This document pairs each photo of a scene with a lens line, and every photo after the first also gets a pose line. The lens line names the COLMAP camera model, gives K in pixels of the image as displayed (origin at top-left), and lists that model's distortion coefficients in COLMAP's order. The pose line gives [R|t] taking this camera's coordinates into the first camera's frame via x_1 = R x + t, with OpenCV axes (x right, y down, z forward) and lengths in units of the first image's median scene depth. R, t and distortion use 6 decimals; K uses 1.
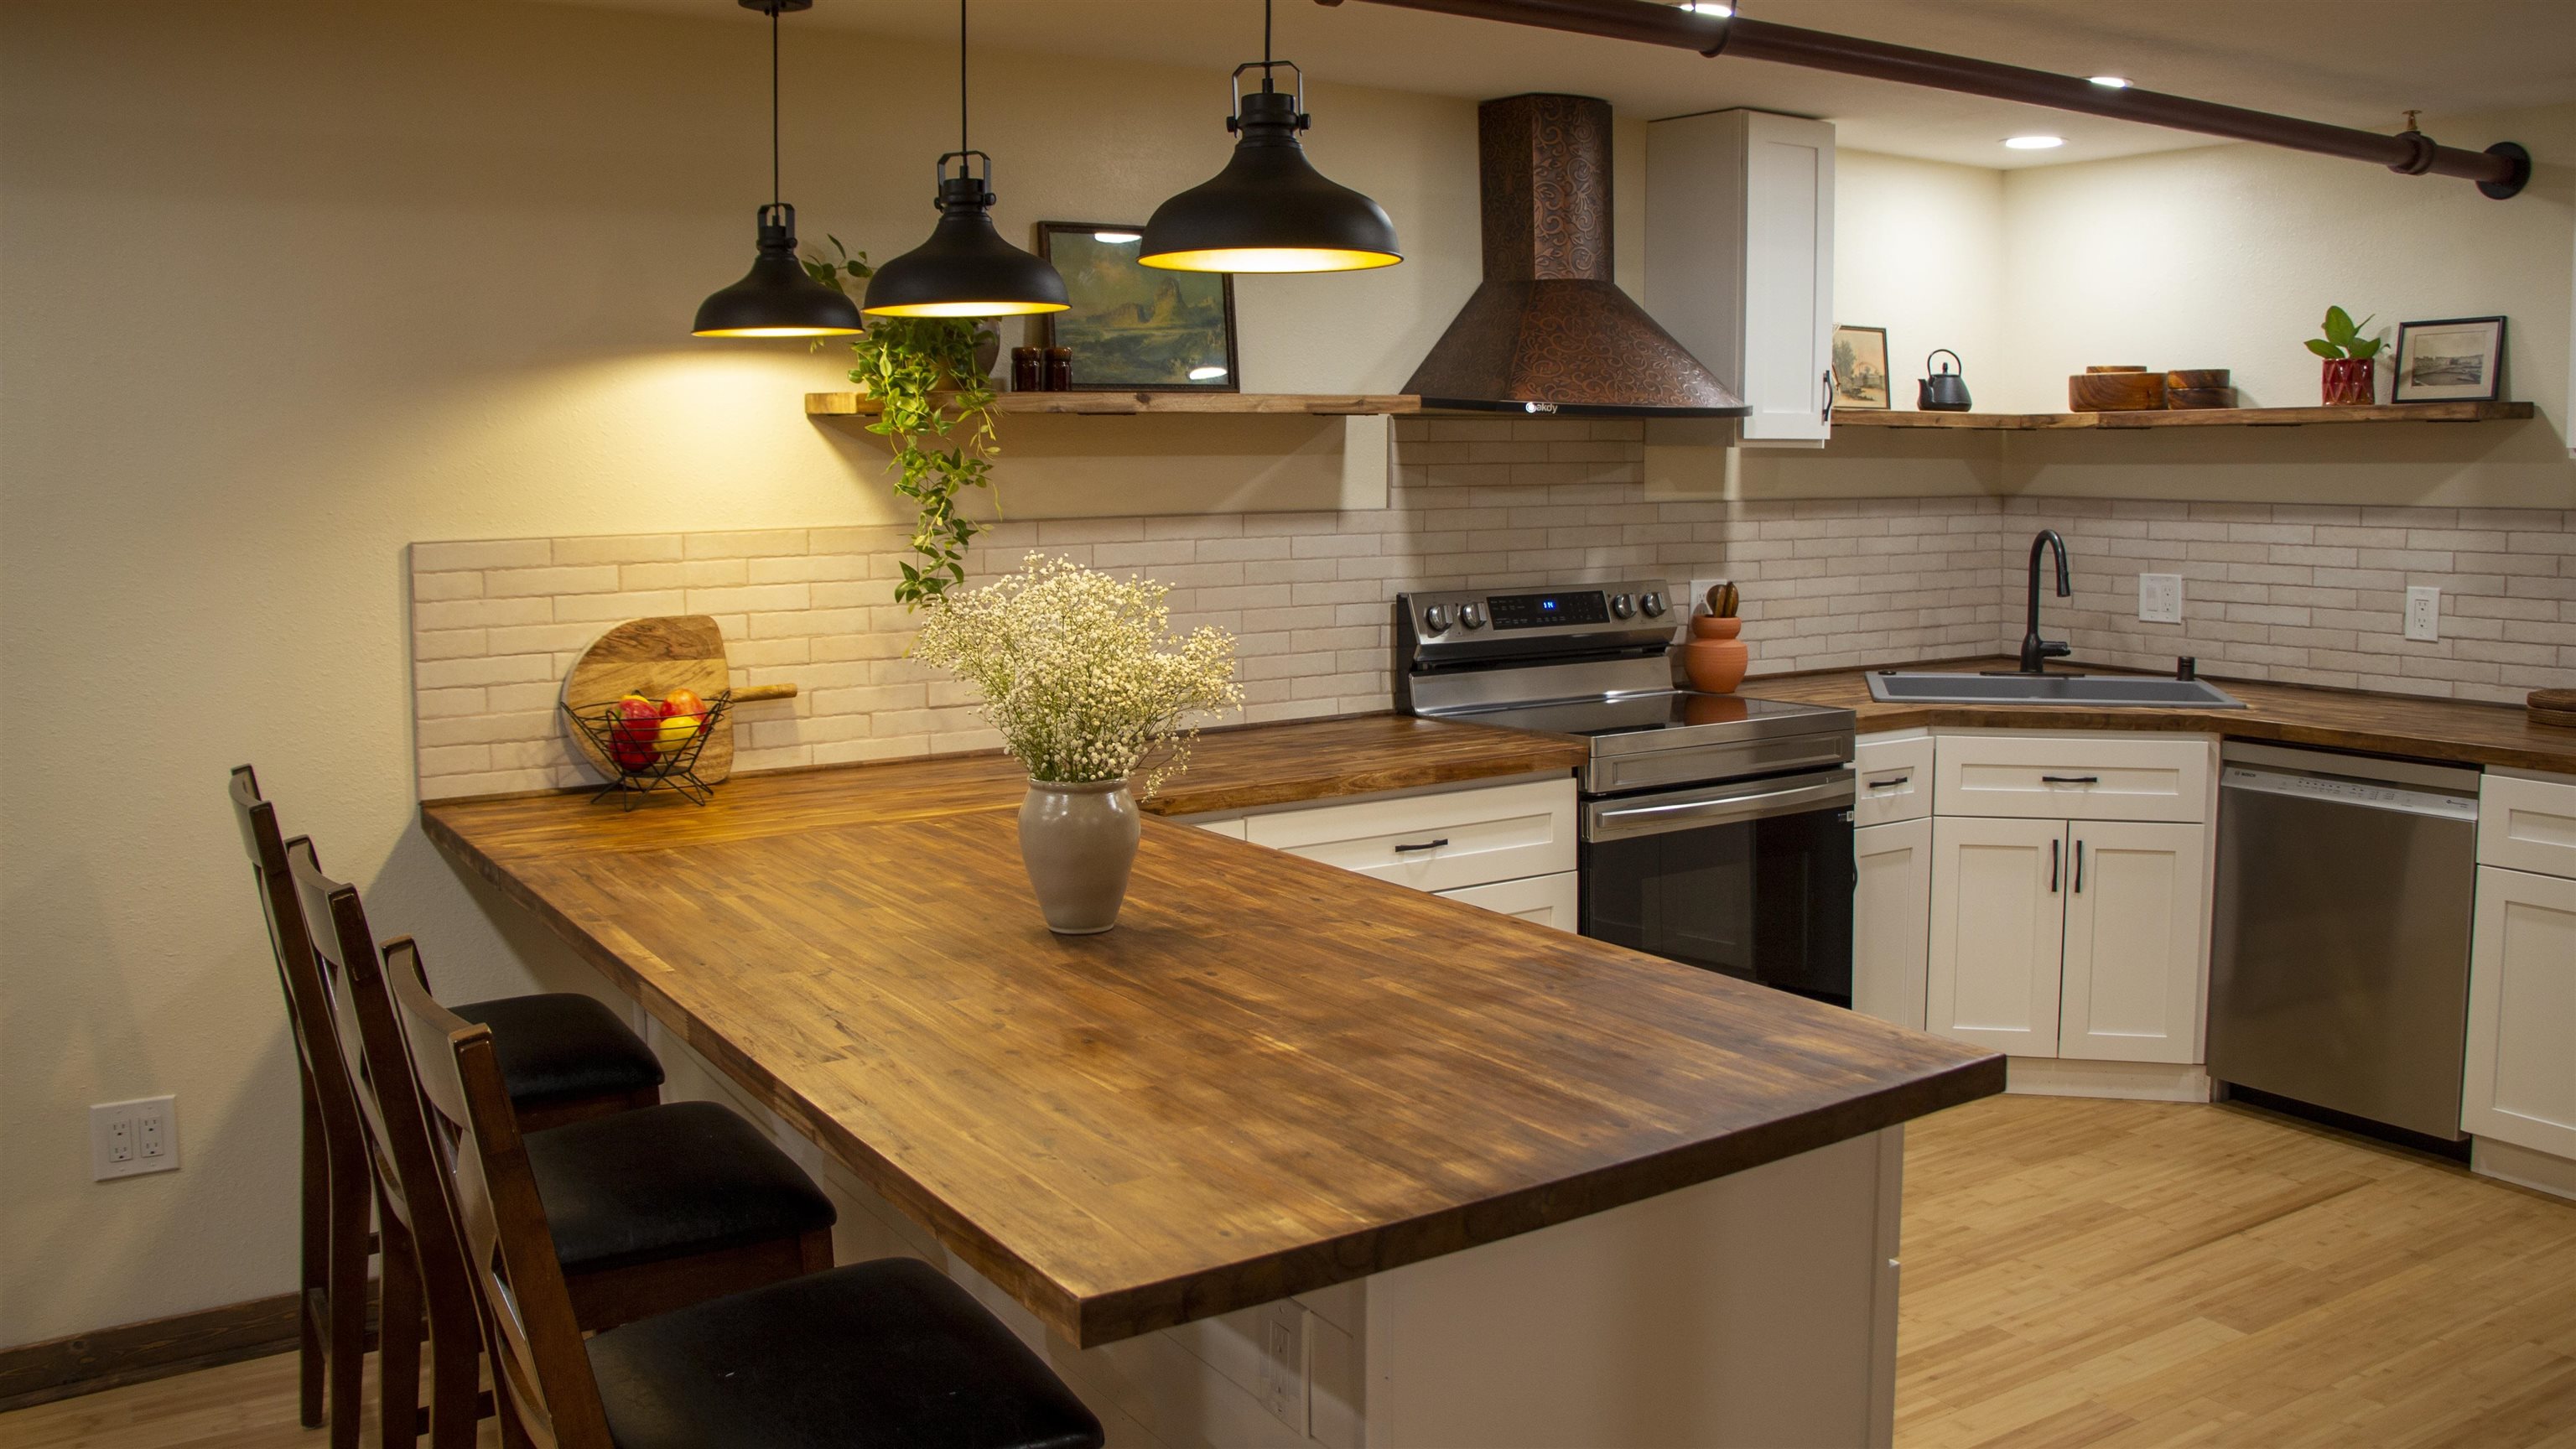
lens RADIAL K [[2154.4, 0, 1255.4], [0, 2154.4, 647.8], [0, 0, 1]] dist [-0.173864, 0.126617]
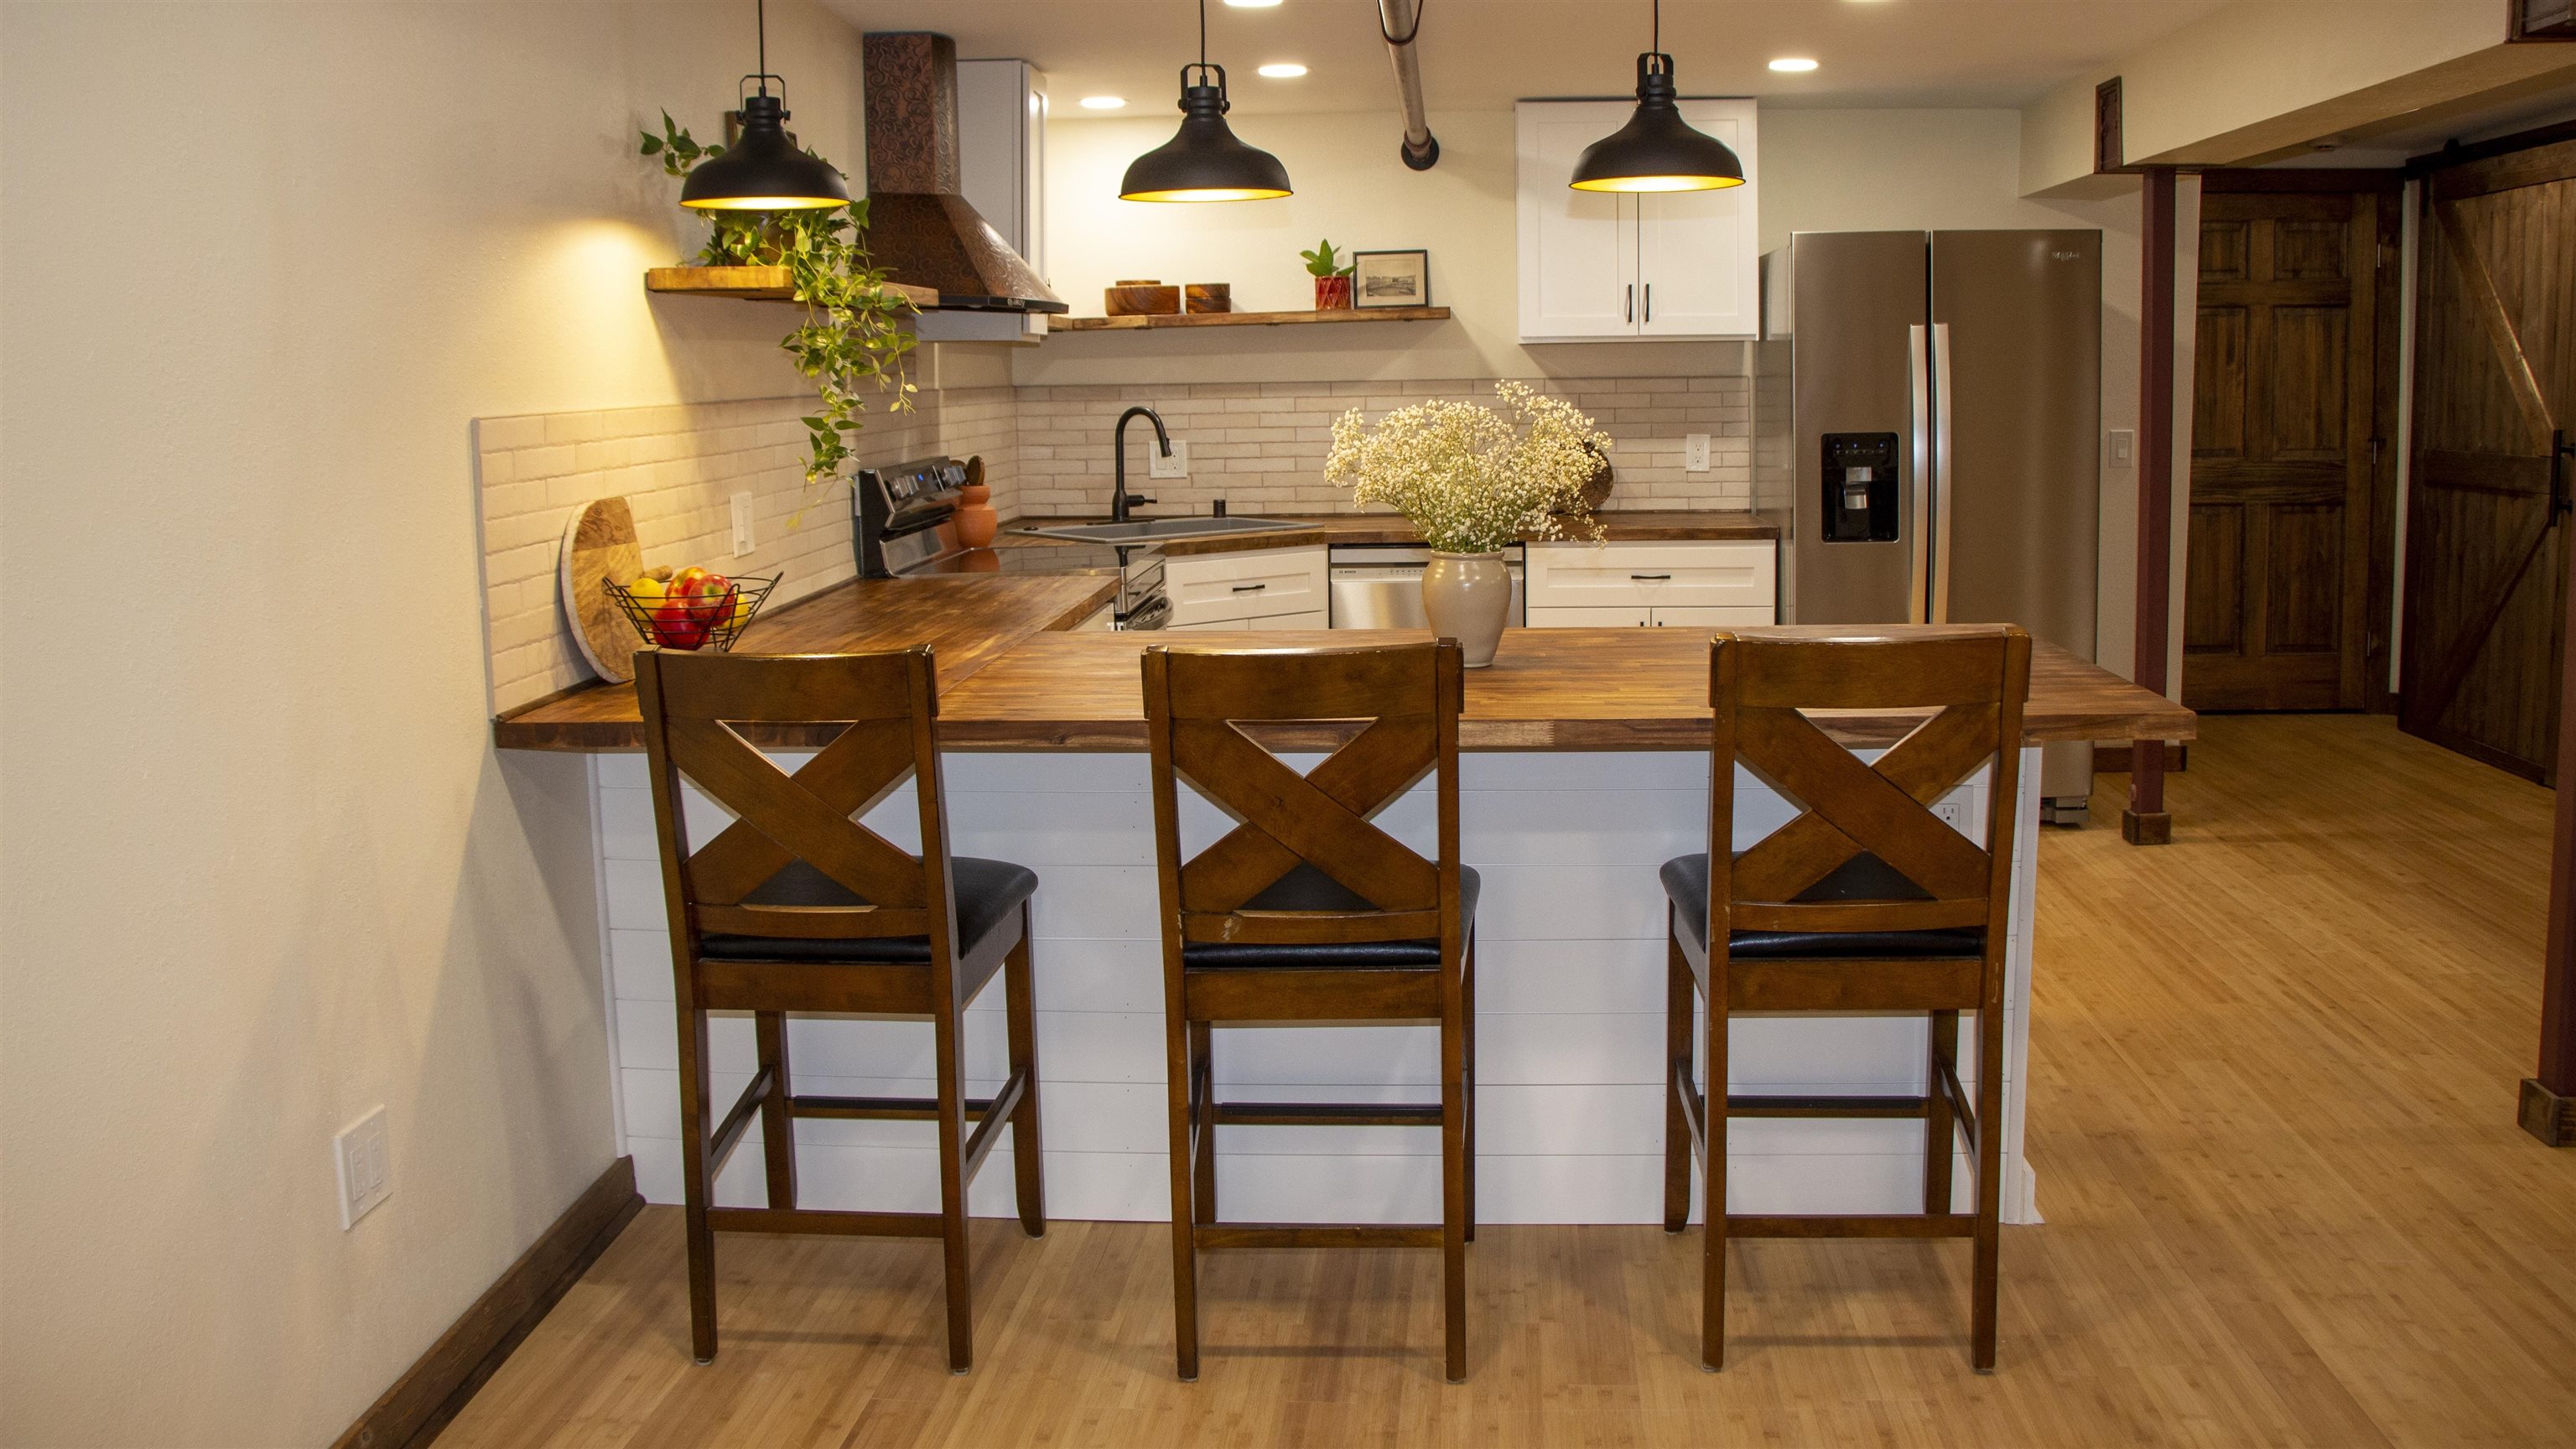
lens RADIAL K [[2154.4, 0, 1375.4], [0, 2154.4, 570.5], [0, 0, 1]] dist [-0.173864, 0.126617]
pose [[0.571212, -0.077687, 0.817117, -0.690268], [0.085917, 0.995701, 0.034606, 0.011304], [-0.816293, 0.050437, 0.575432, 0.153854]]
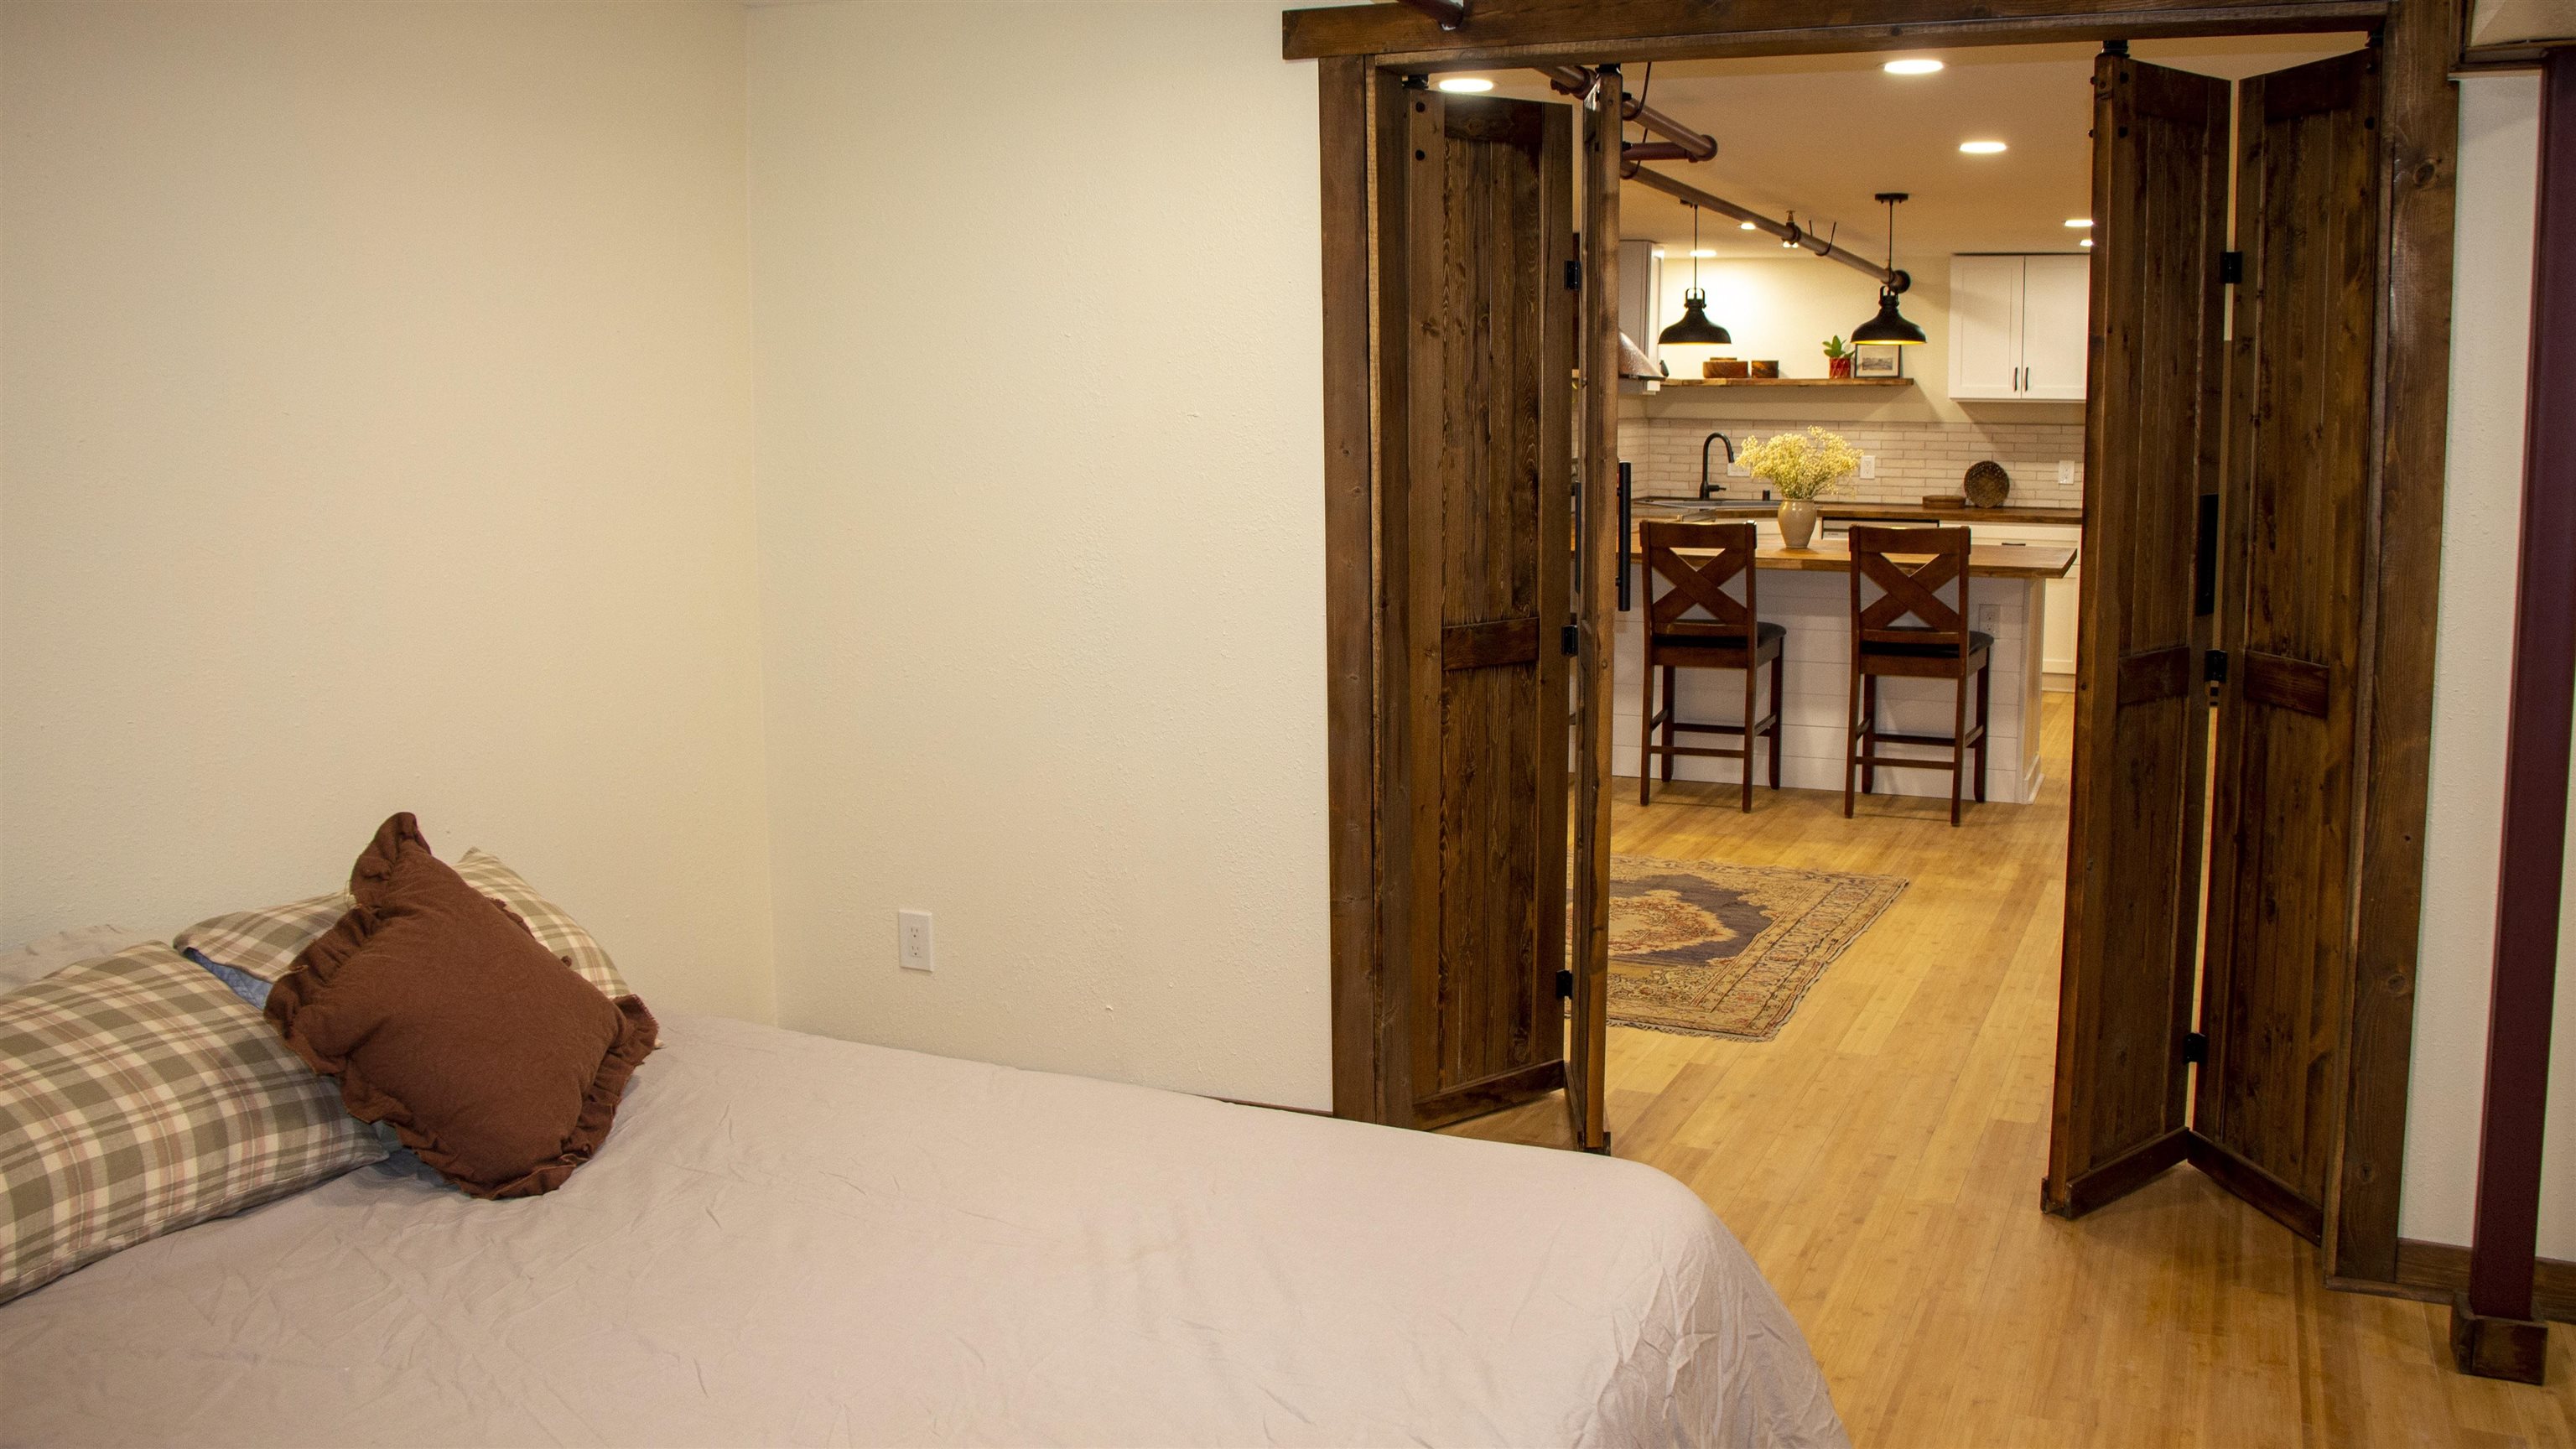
lens RADIAL K [[2154.4, 0, 1280.2], [0, 2154.4, 699.7], [0, 0, 1]] dist [-0.173864, 0.126617]
pose [[0.831944, -0.071353, 0.550253, -1.391891], [0.046247, 0.997163, 0.059383, 0.075501], [-0.552929, -0.023956, 0.832884, -0.674325]]
